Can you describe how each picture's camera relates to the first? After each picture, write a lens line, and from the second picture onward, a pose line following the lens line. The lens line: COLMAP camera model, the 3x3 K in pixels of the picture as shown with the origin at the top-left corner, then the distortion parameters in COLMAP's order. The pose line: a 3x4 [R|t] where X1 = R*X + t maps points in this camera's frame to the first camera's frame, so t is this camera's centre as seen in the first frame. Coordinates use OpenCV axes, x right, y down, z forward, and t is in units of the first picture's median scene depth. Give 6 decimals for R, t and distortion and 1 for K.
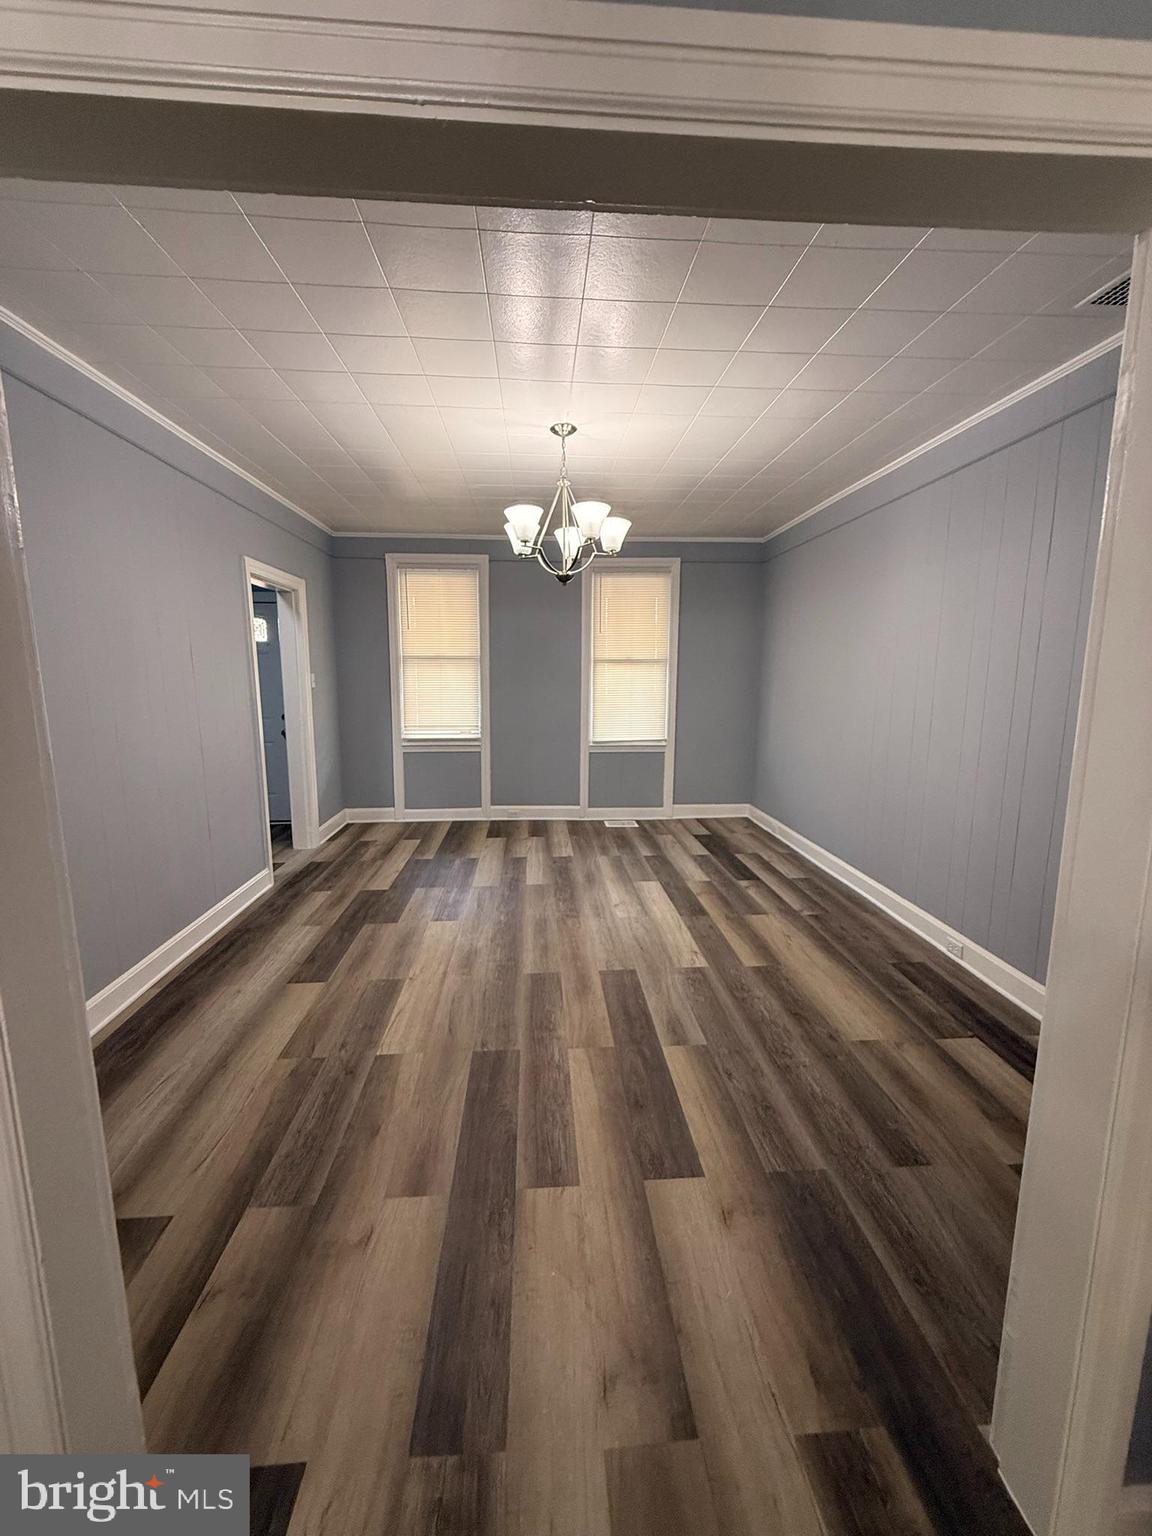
lens RADIAL K [[611.0, 0, 577.8], [0, 611.0, 764.9], [0, 0, 1]] dist [0.000544, -0.000016]
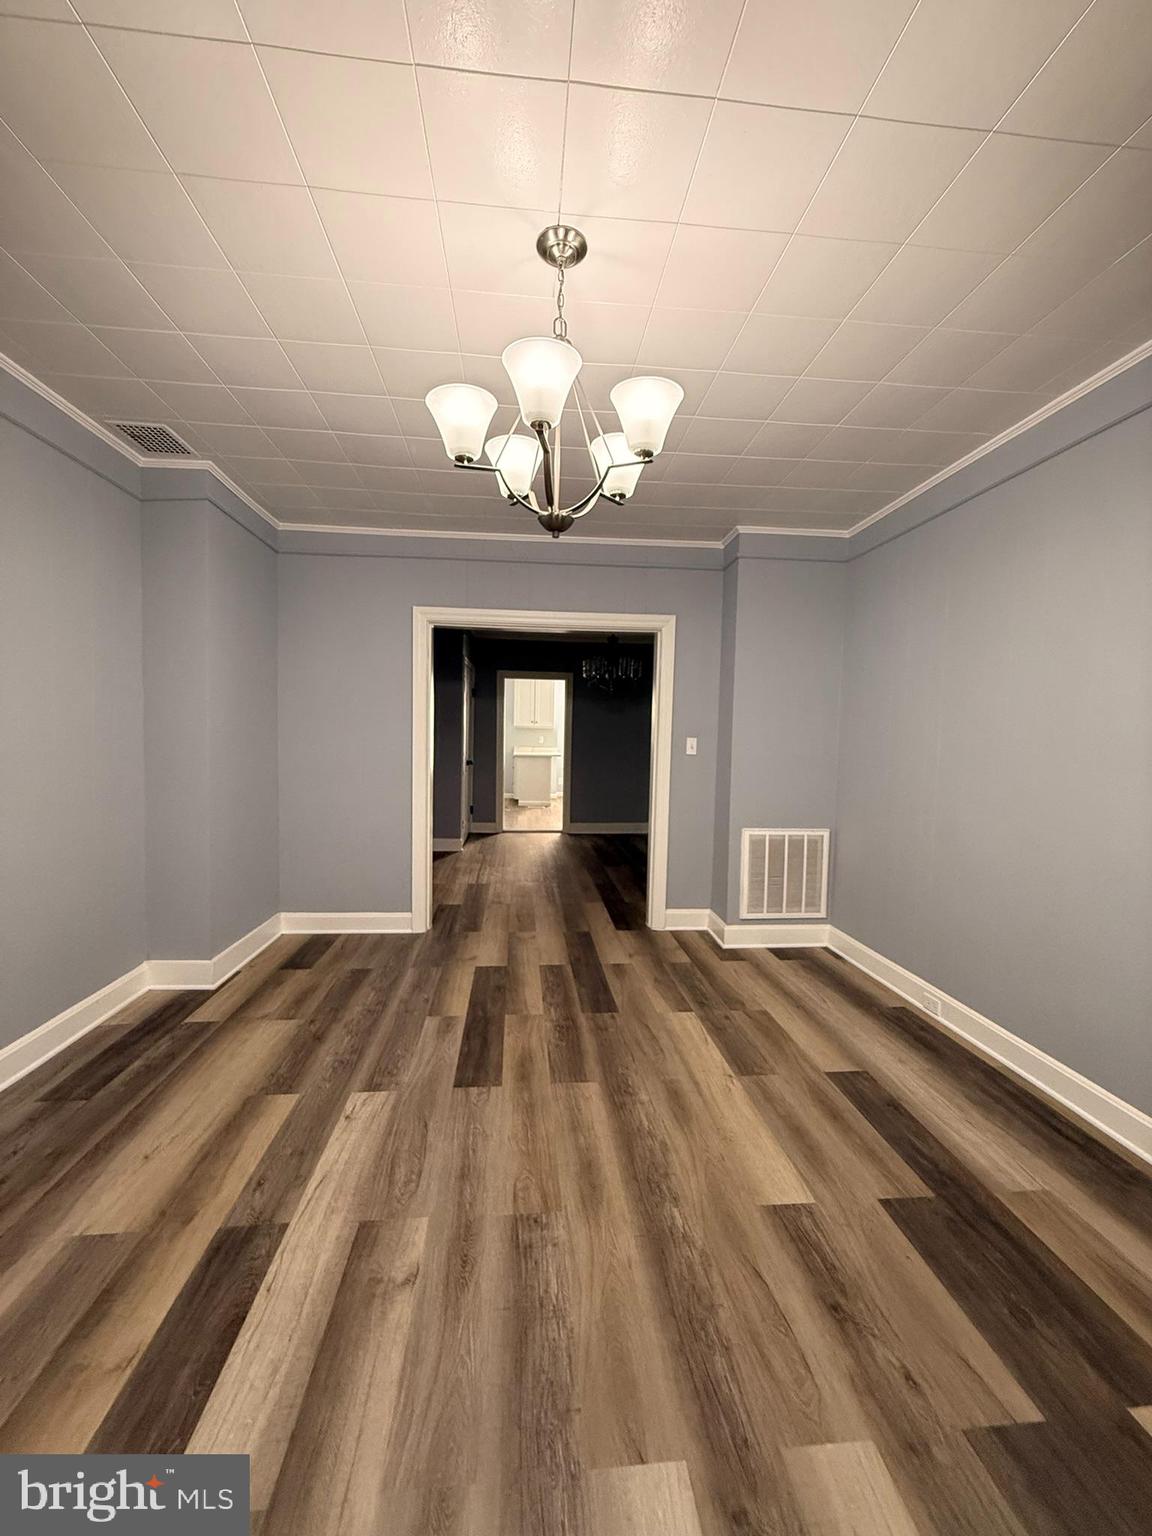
lens RADIAL K [[611.0, 0, 577.8], [0, 611.0, 764.9], [0, 0, 1]] dist [0.000544, -0.000016]
pose [[-0.999428, -0.020442, -0.026947, -0.034164], [-0.025424, 0.979479, 0.199936, -0.224515], [0.022307, 0.200507, -0.979438, 1.707833]]
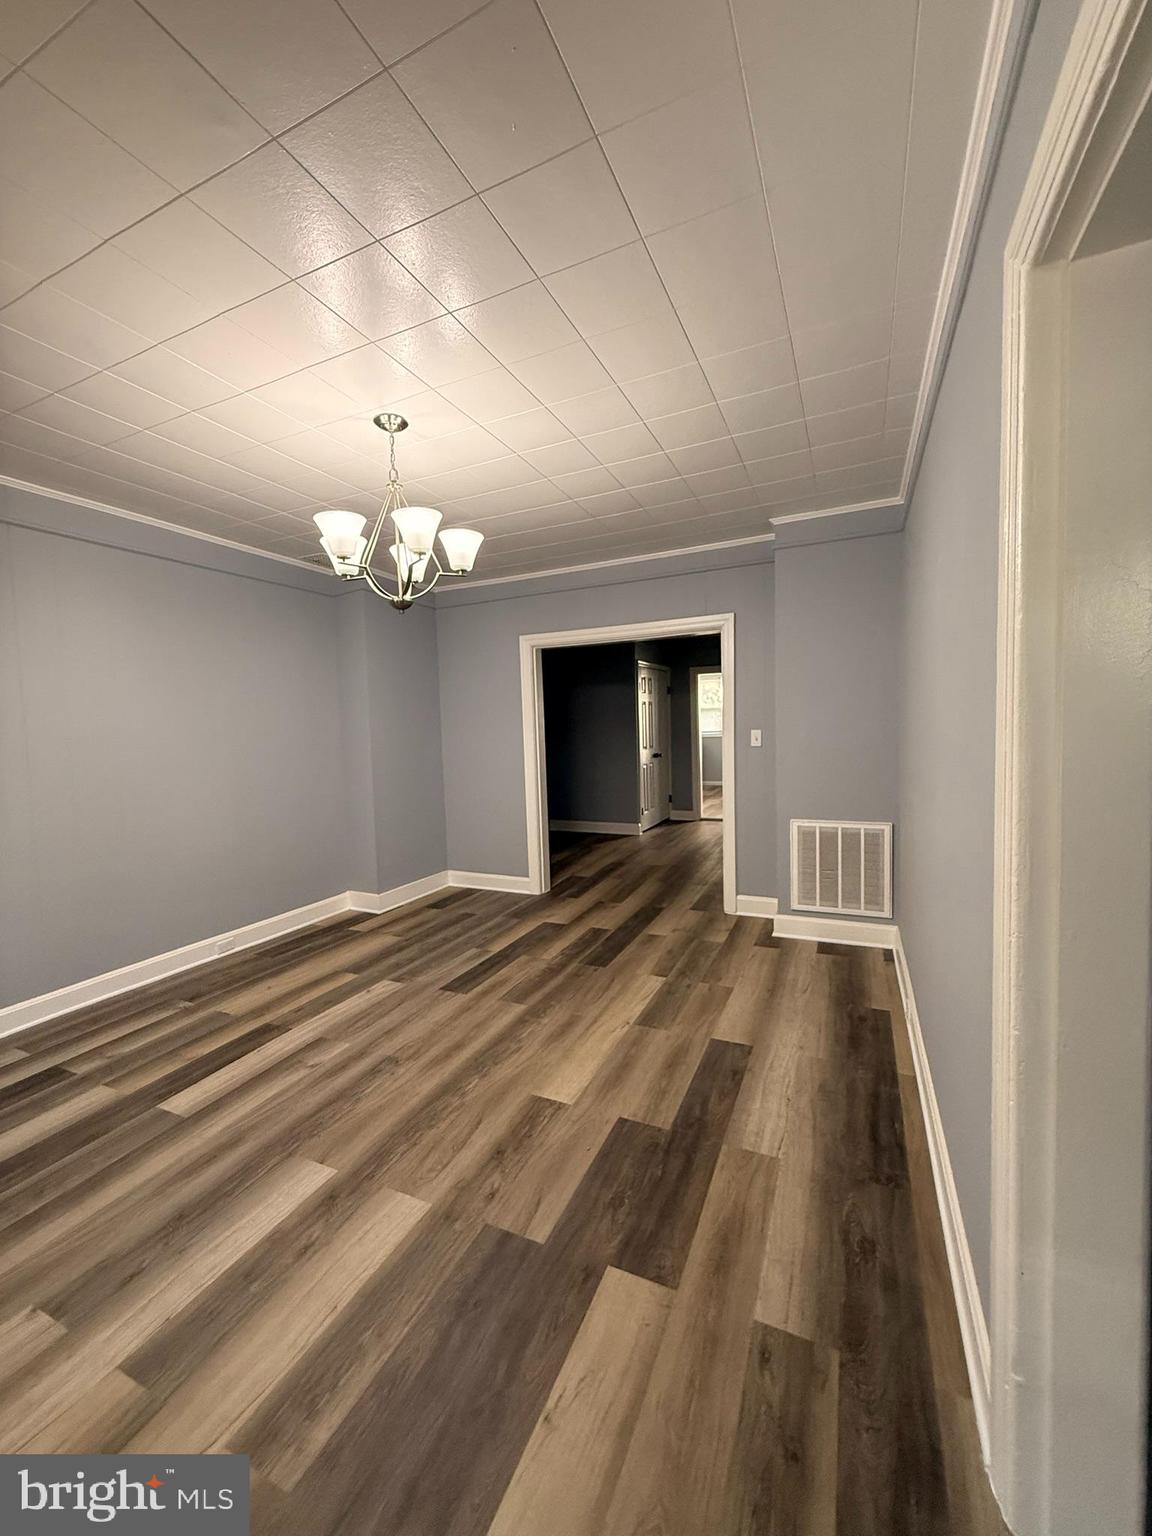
lens RADIAL K [[611.0, 0, 577.8], [0, 611.0, 764.9], [0, 0, 1]] dist [0.000544, -0.000016]
pose [[-0.877788, -0.005747, 0.479015, -0.665628], [0.101129, 0.975171, 0.197016, -0.256264], [-0.468253, 0.221380, -0.855412, 1.769519]]
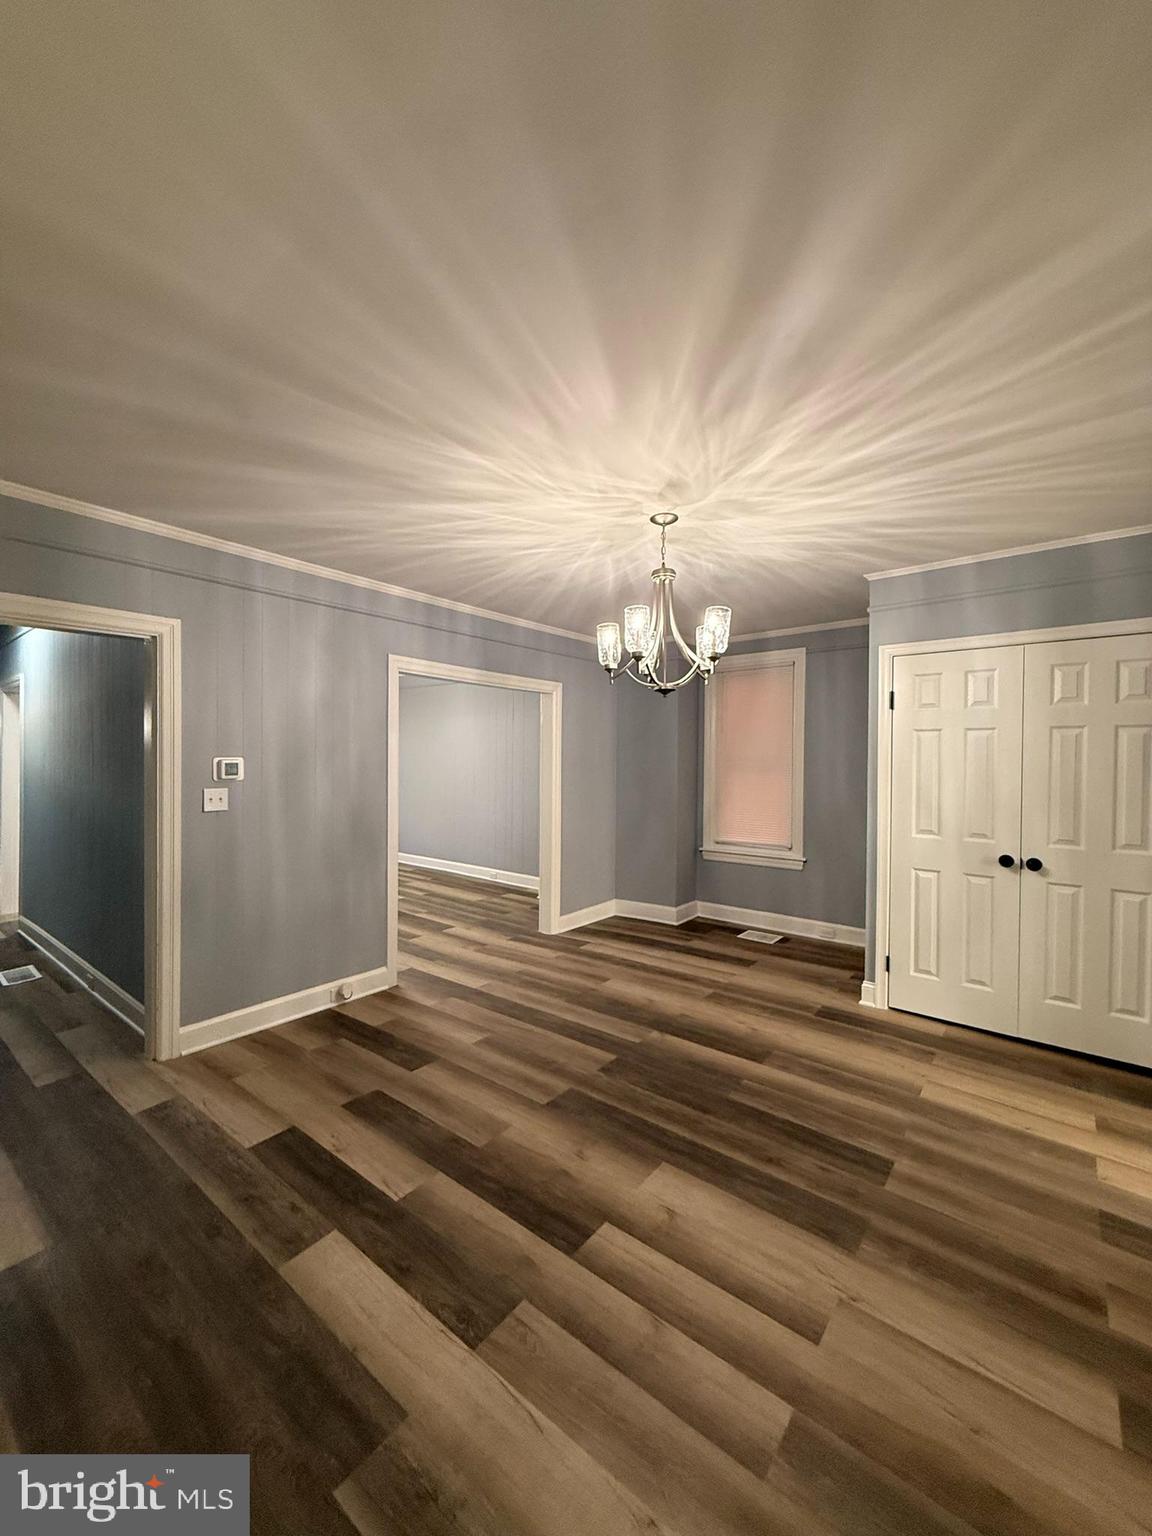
lens RADIAL K [[611.0, 0, 577.8], [0, 611.0, 764.9], [0, 0, 1]] dist [0.000544, -0.000016]
pose [[0.673661, -0.001032, 0.739040, -0.986390], [0.102110, 0.990538, -0.091694, 0.132736], [-0.731953, 0.137235, 0.667392, -0.956476]]
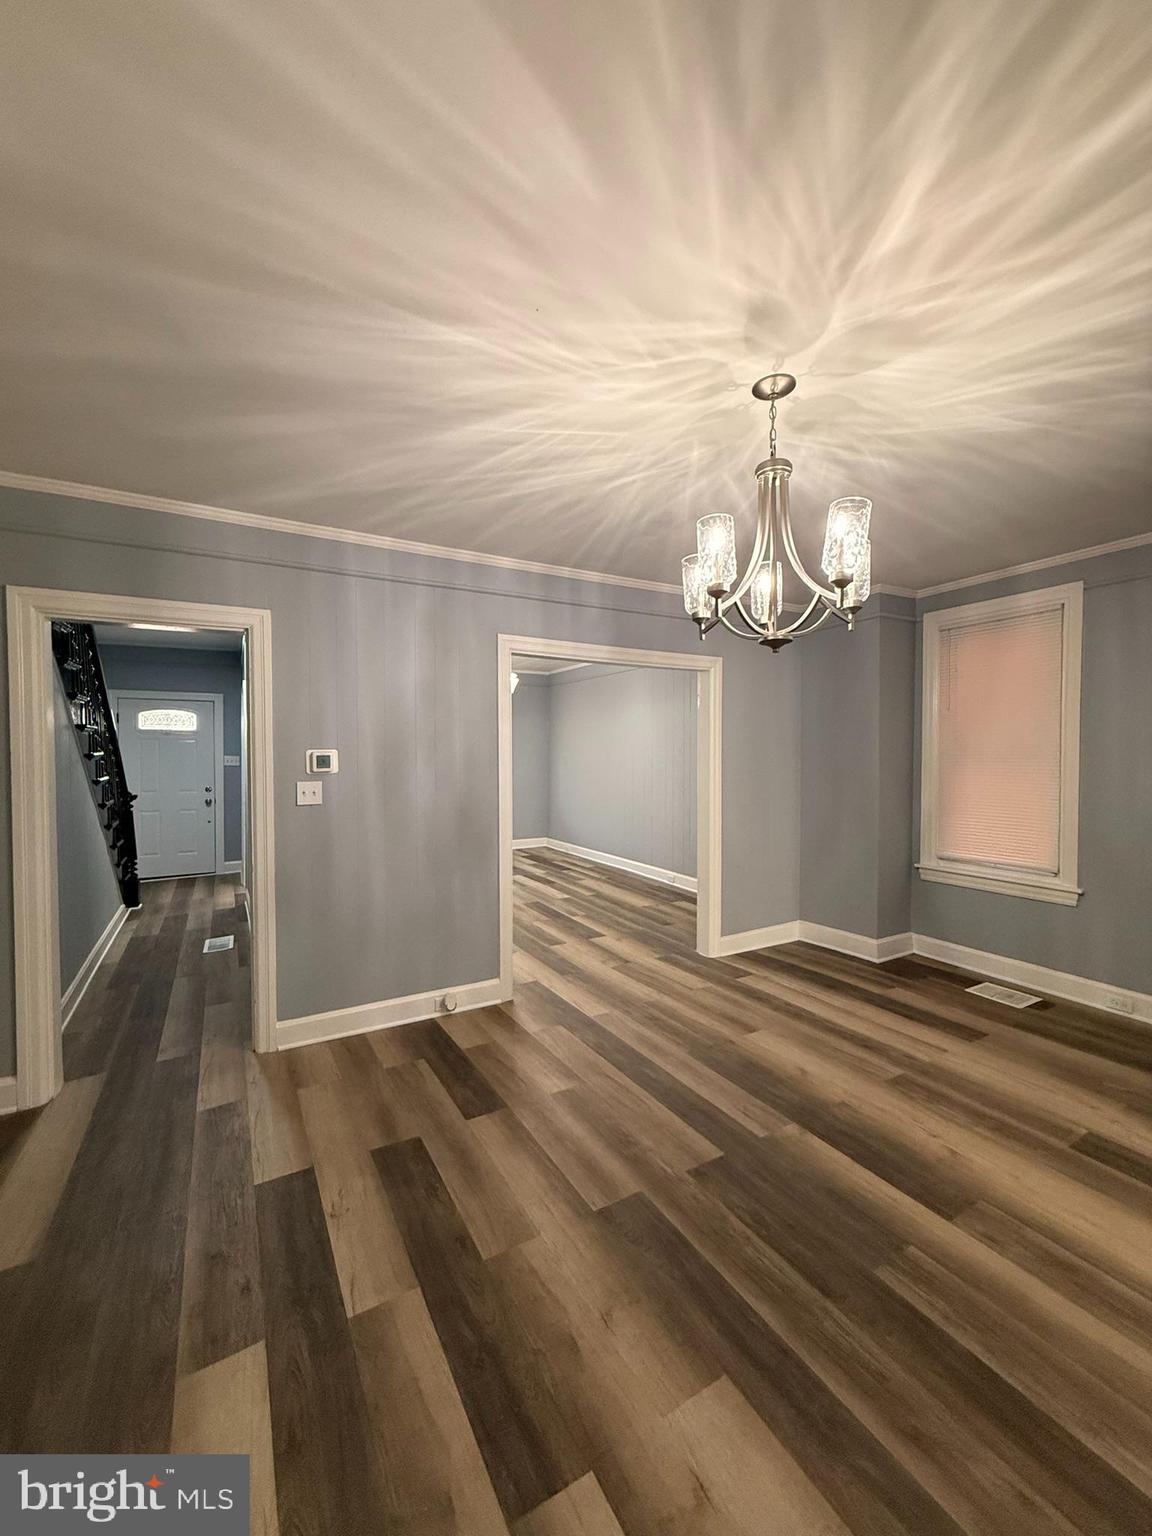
lens RADIAL K [[611.0, 0, 577.8], [0, 611.0, 764.9], [0, 0, 1]] dist [0.000544, -0.000016]
pose [[0.899248, -0.010818, 0.437306, -0.666766], [0.067027, 0.991297, -0.113307, 0.131401], [-0.432274, 0.131203, 0.892146, -0.904399]]
